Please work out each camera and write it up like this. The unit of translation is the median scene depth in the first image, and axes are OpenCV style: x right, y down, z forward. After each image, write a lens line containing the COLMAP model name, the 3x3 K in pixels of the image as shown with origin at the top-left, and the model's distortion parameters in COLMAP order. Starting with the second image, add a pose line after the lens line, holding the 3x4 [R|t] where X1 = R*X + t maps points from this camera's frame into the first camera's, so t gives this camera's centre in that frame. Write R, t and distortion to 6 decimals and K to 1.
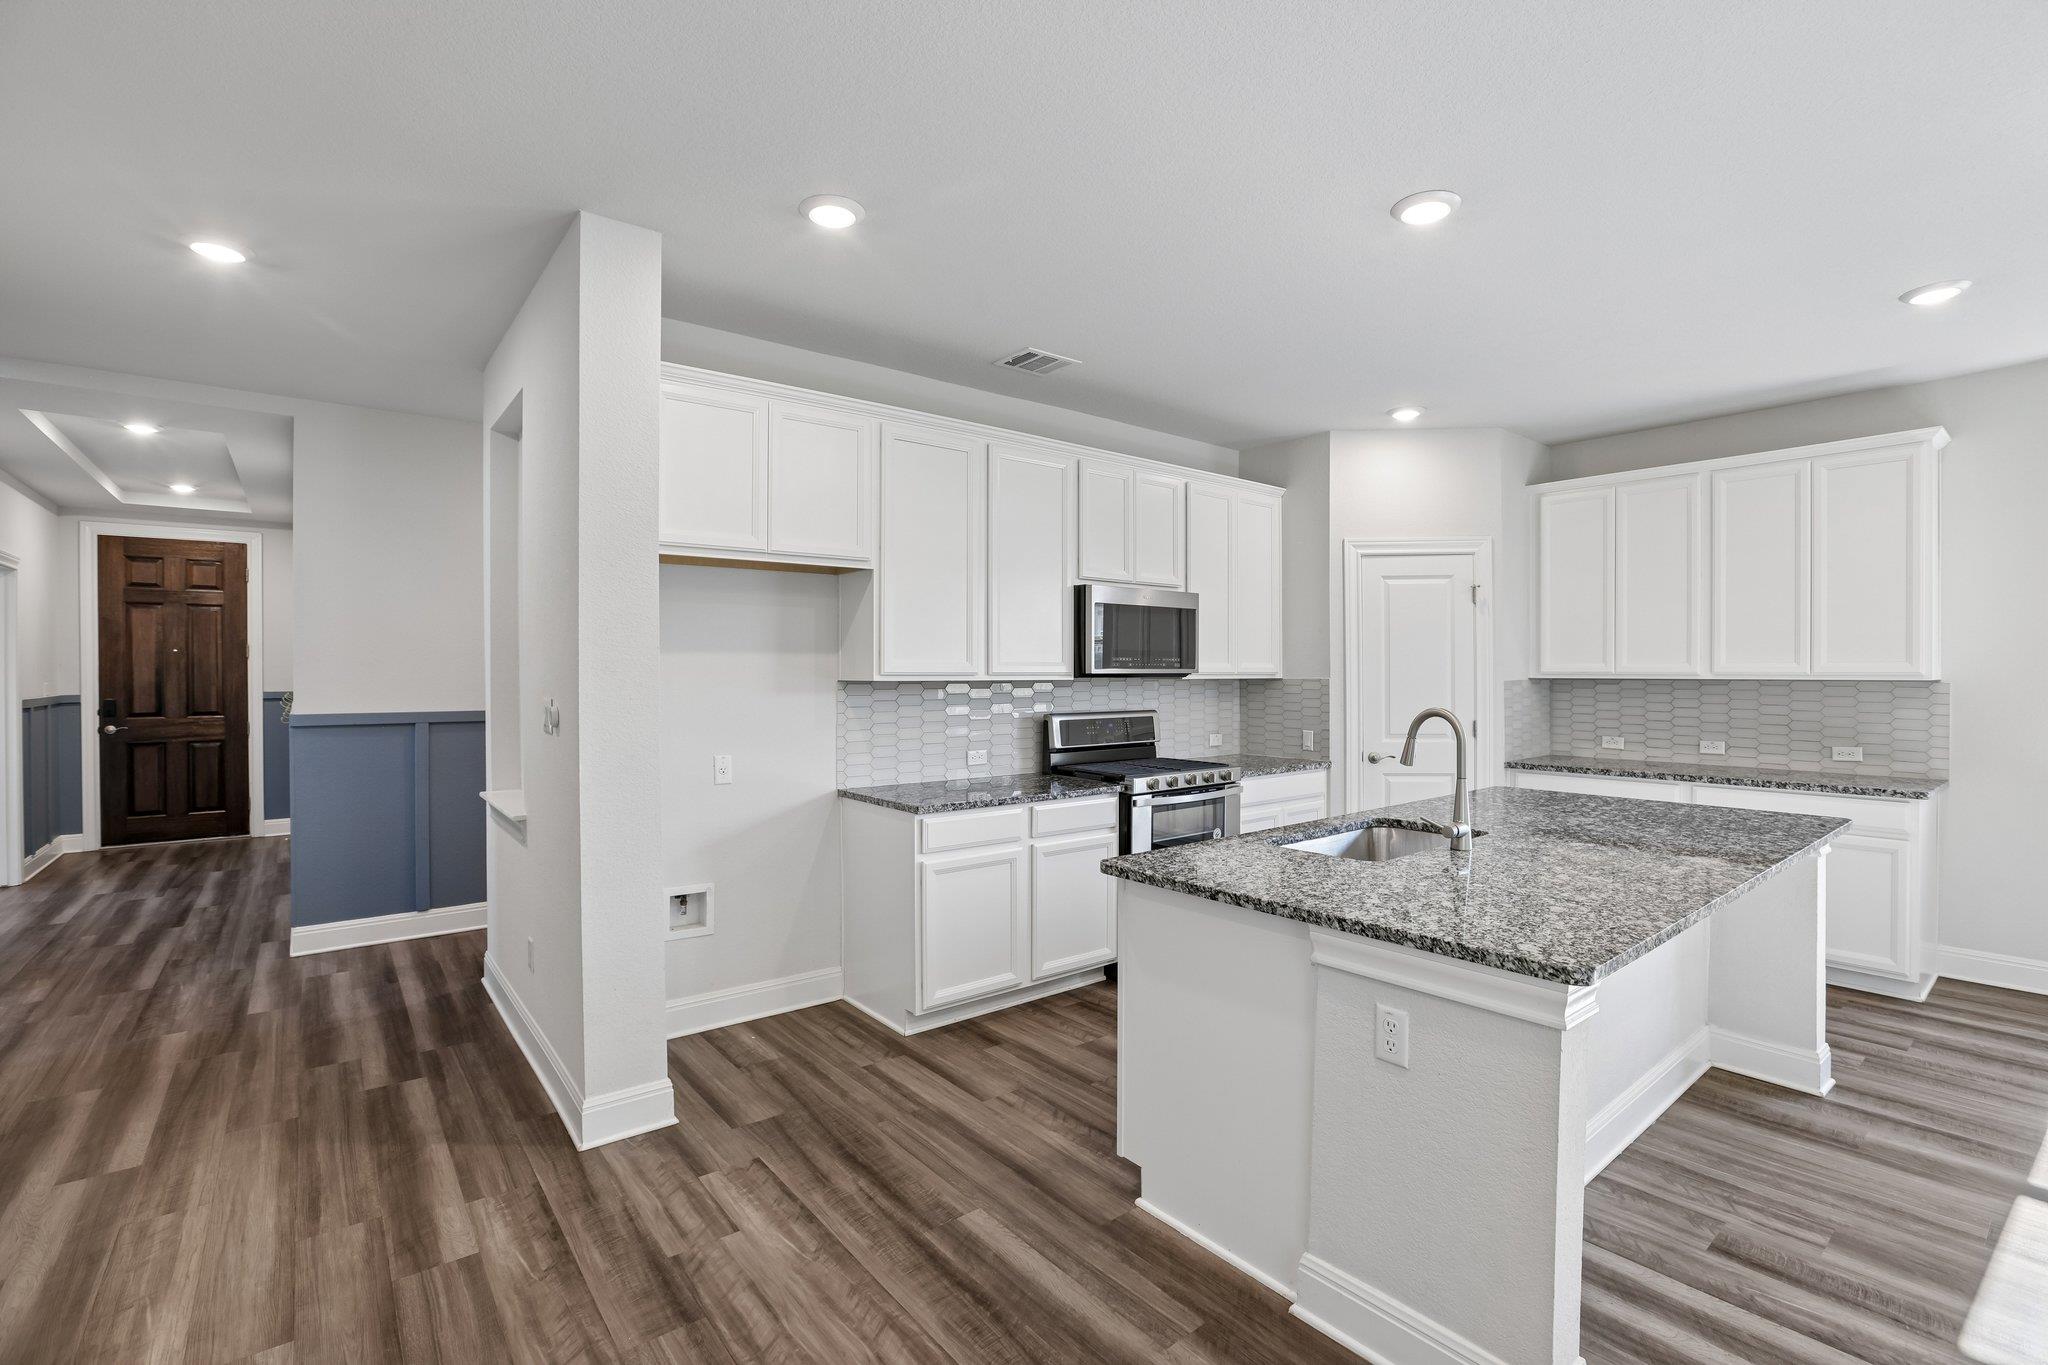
lens RADIAL K [[918.8, 0, 1030.4], [0, 918.8, 675.4], [0, 0, 1]] dist [-0.032650, 0.007336]
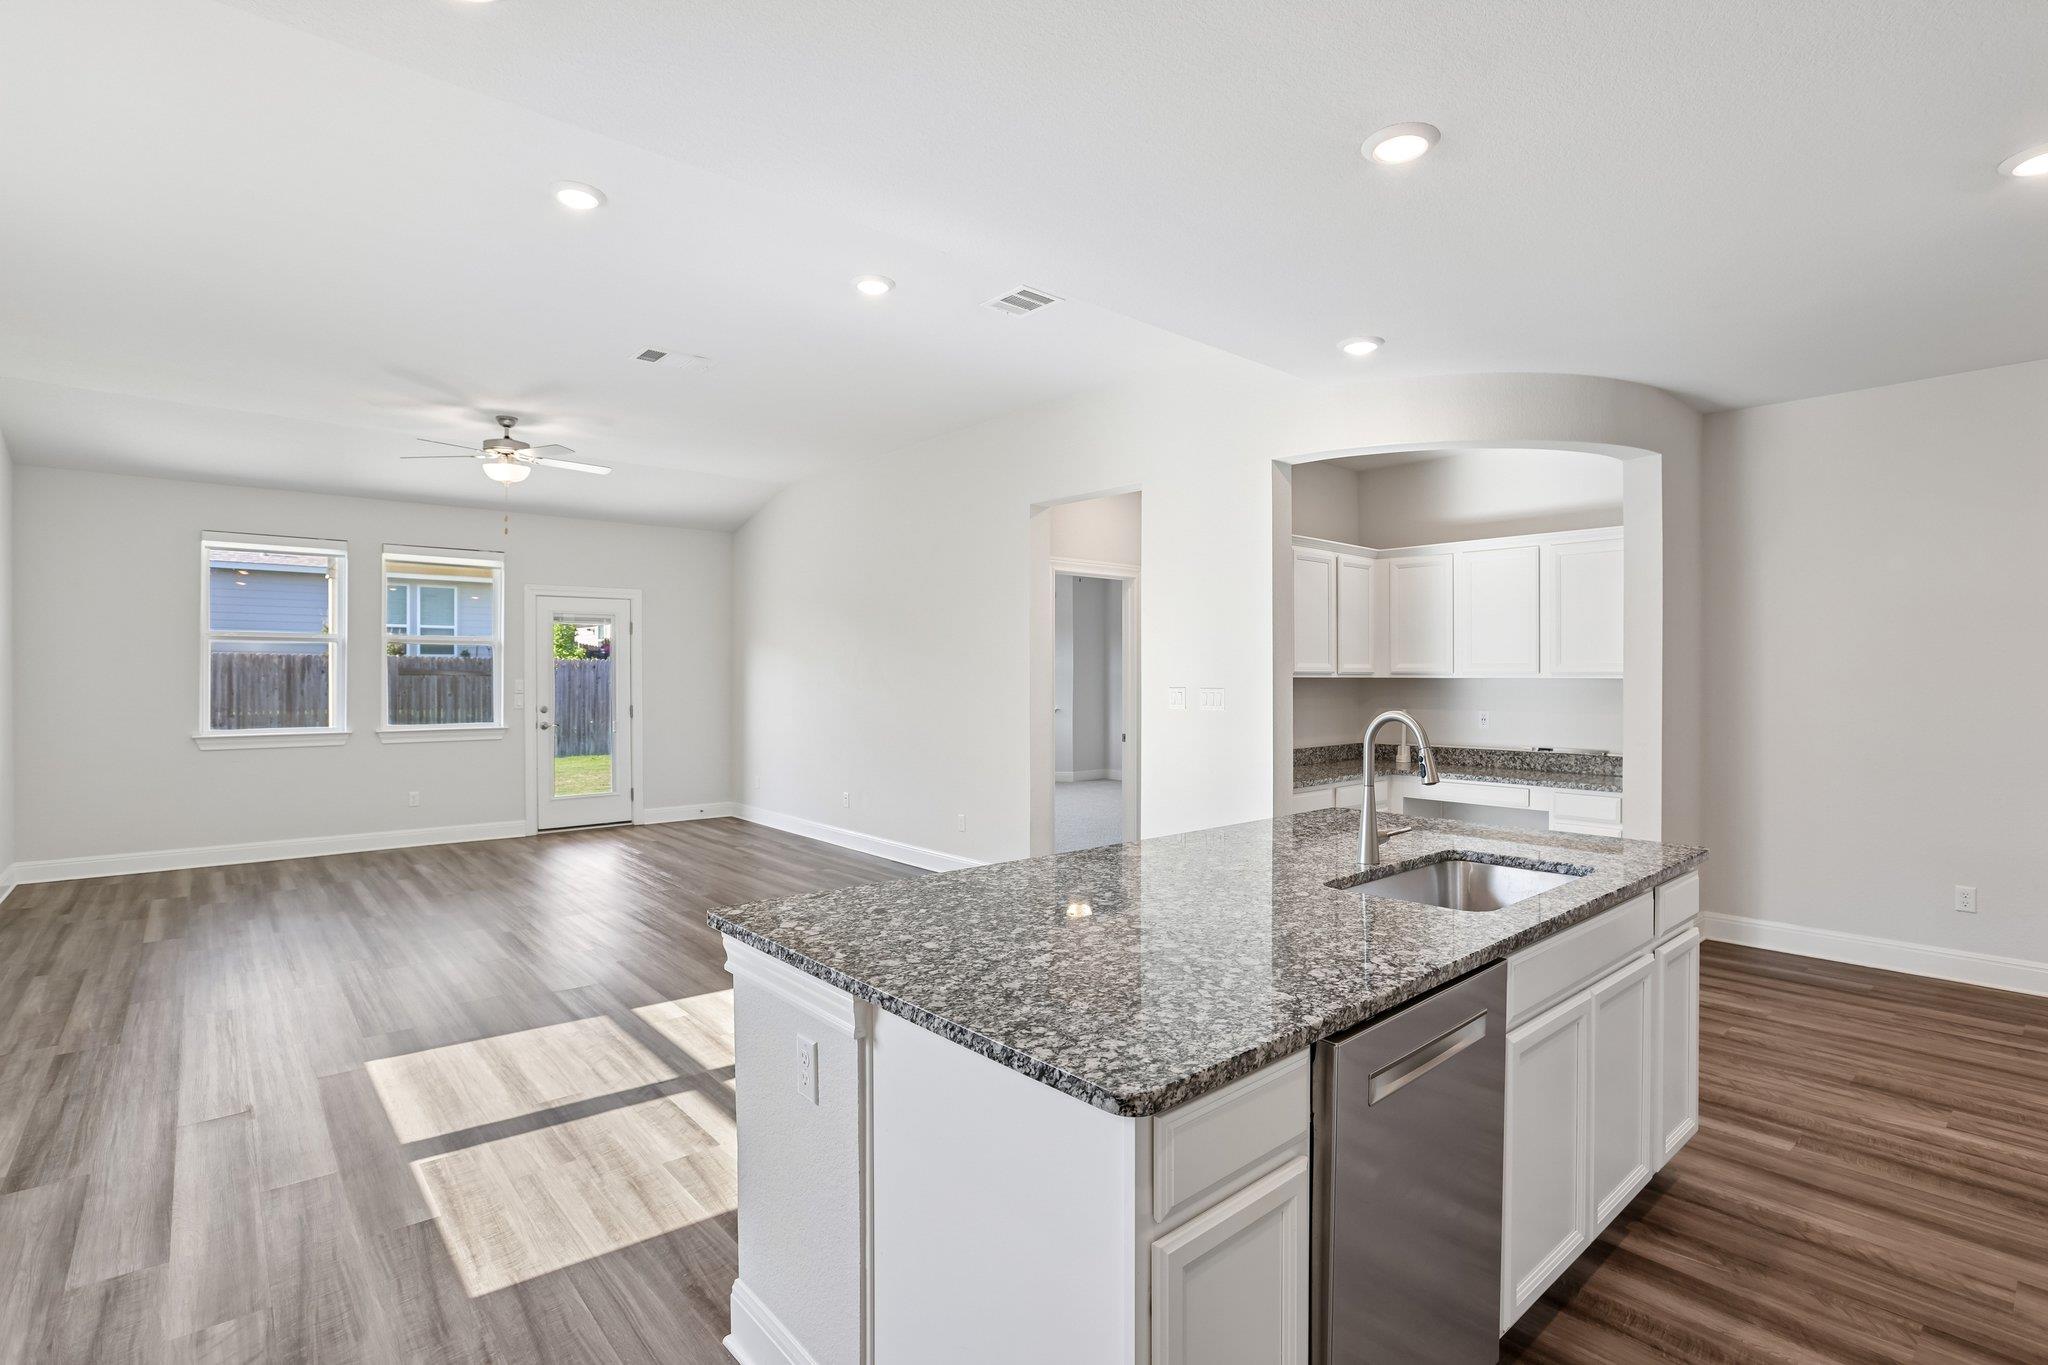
lens RADIAL K [[966.6, 0, 1025.7], [0, 966.6, 673.8], [0, 0, 1]] dist [-0.029788, 0.006325]
pose [[-0.999382, -0.000193, -0.035149, 0.564268], [-0.000274, 0.999997, 0.002318, -0.001069], [0.035148, 0.002327, -0.999379, 1.300514]]
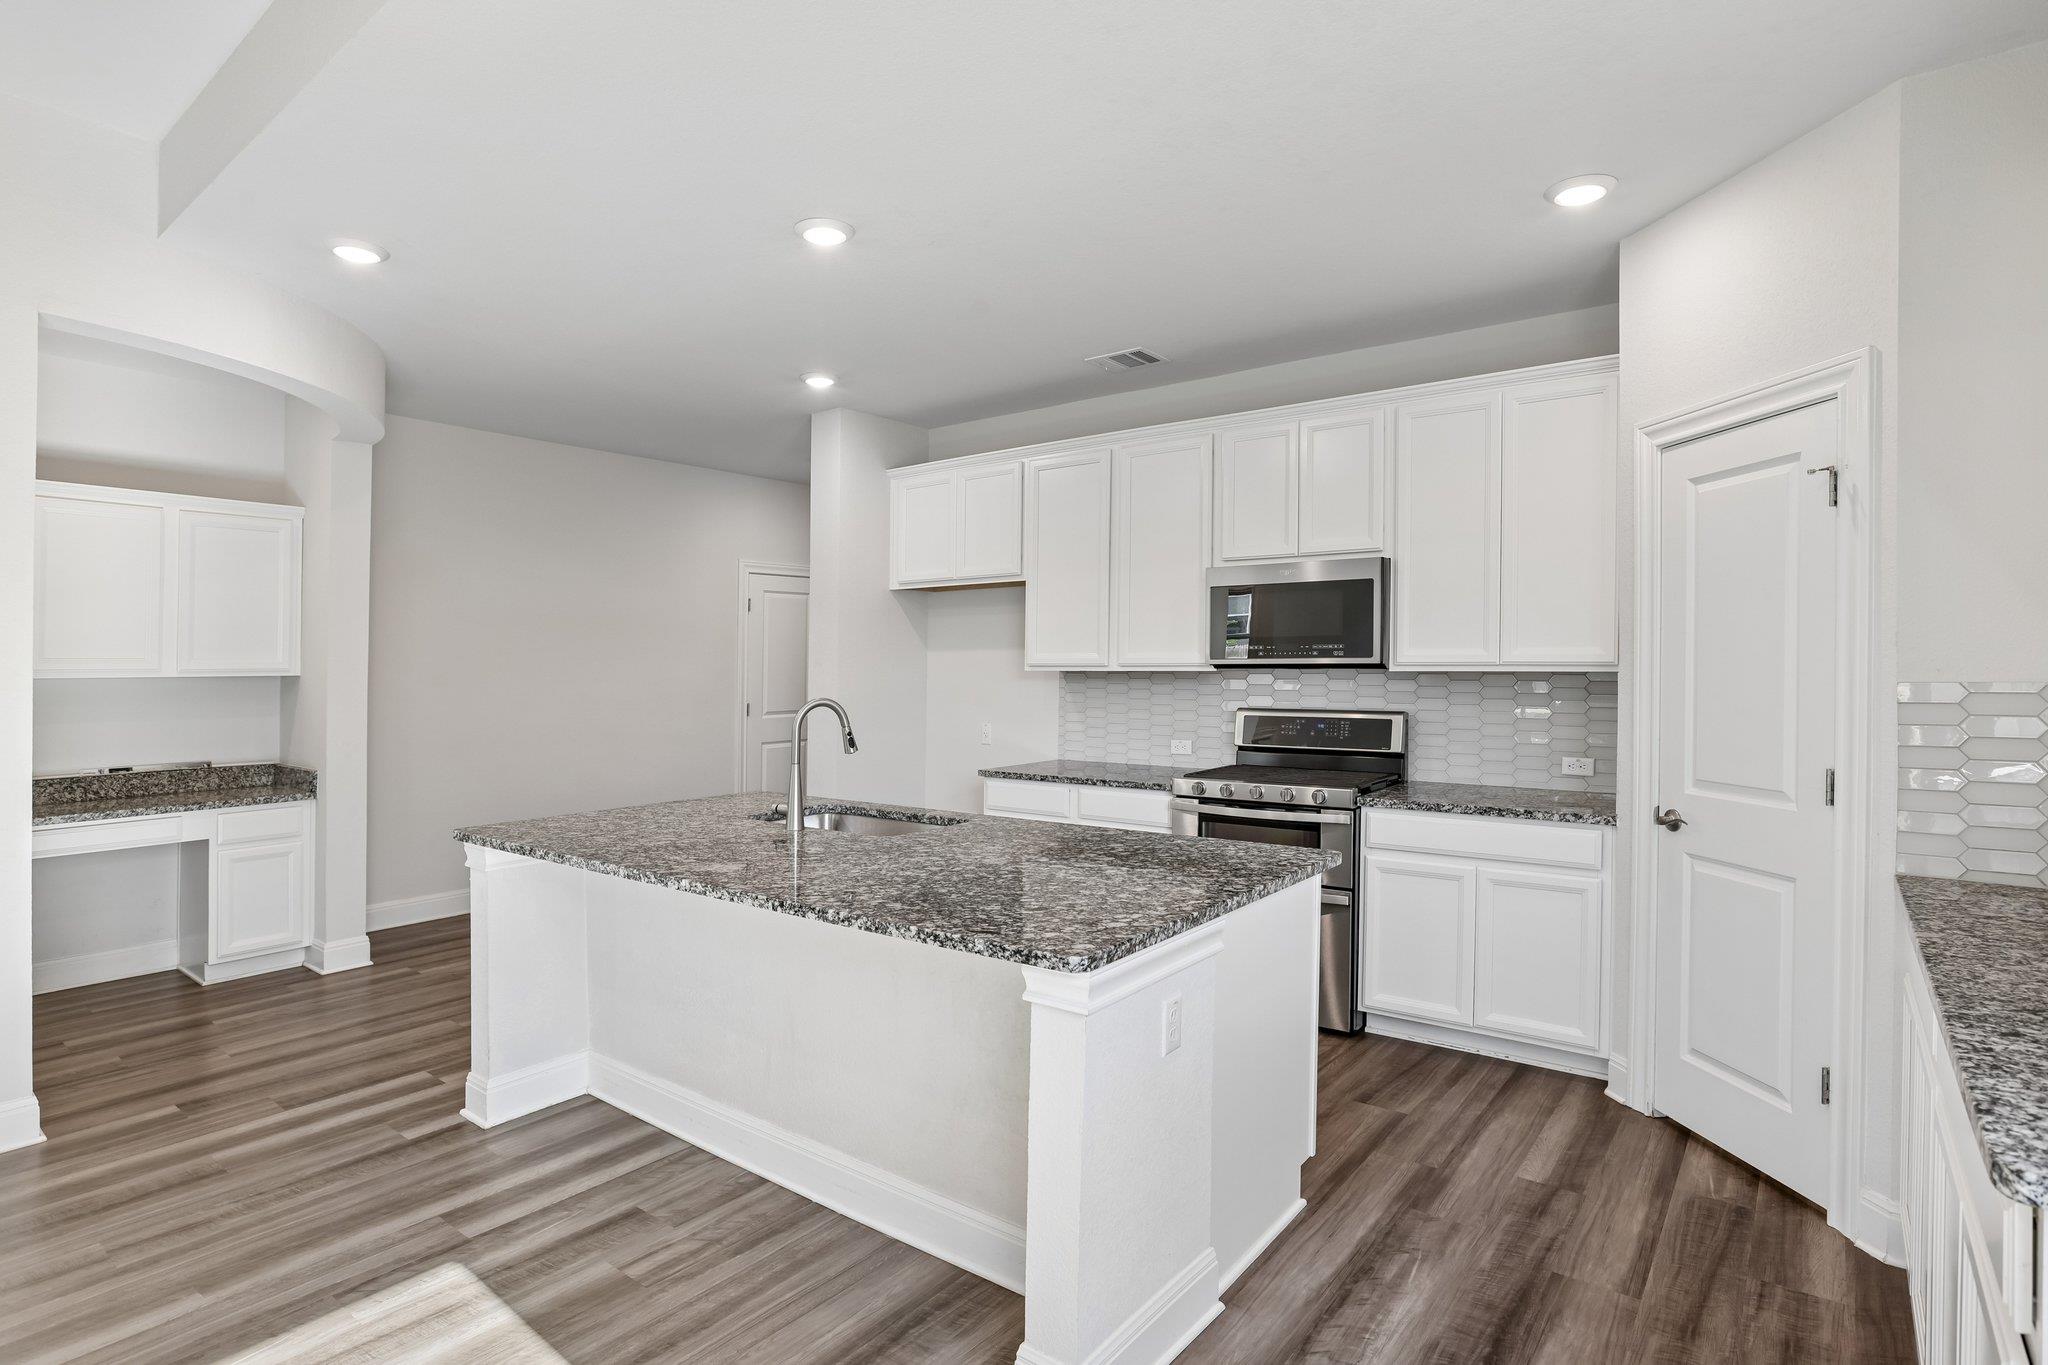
lens RADIAL K [[1023.2, 0, 1039.2], [0, 1023.2, 681.3], [0, 0, 1]] dist [-0.023597, 0.002060]
pose [[0.233208, 0.015469, -0.972304, 1.131146], [0.004163, 0.999848, 0.016906, -0.003663], [0.972418, -0.007991, 0.233109, 0.660456]]
